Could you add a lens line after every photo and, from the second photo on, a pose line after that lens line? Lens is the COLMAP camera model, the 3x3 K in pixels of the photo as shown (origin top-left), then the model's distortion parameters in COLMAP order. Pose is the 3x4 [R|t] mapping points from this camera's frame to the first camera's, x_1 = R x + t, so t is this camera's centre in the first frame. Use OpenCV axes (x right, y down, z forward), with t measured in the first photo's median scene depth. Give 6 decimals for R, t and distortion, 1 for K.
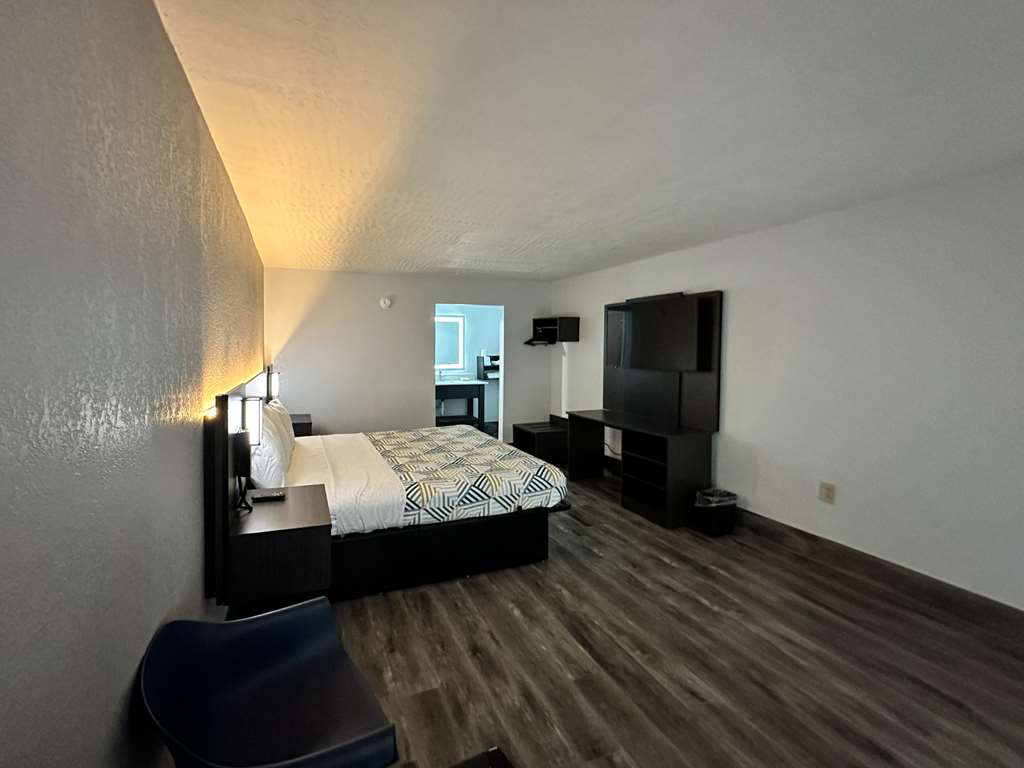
lens RADIAL K [[412.3, 0, 503.2], [0, 412.3, 388.0], [0, 0, 1]] dist [-0.001866, 0.000546]
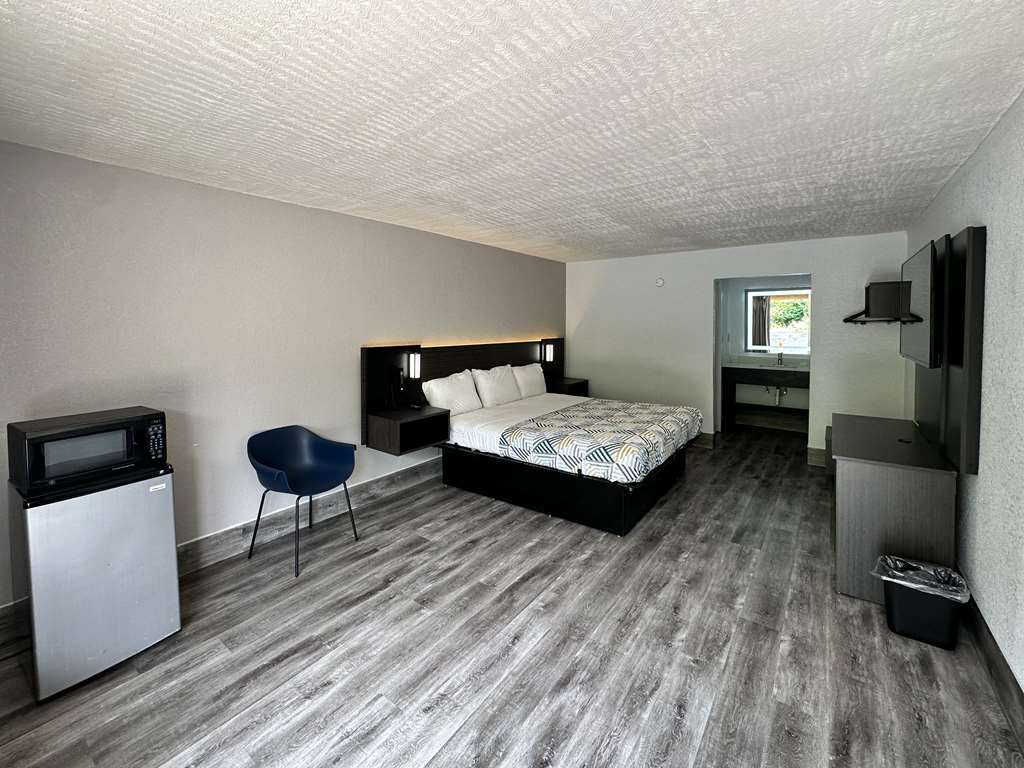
lens RADIAL K [[412.3, 0, 514.2], [0, 412.3, 386.6], [0, 0, 1]] dist [-0.001866, 0.000546]
pose [[0.574969, 0.118759, -0.809510, 0.904756], [-0.081037, 0.992811, 0.088092, -0.018014], [0.814152, 0.014950, 0.580459, 0.243257]]
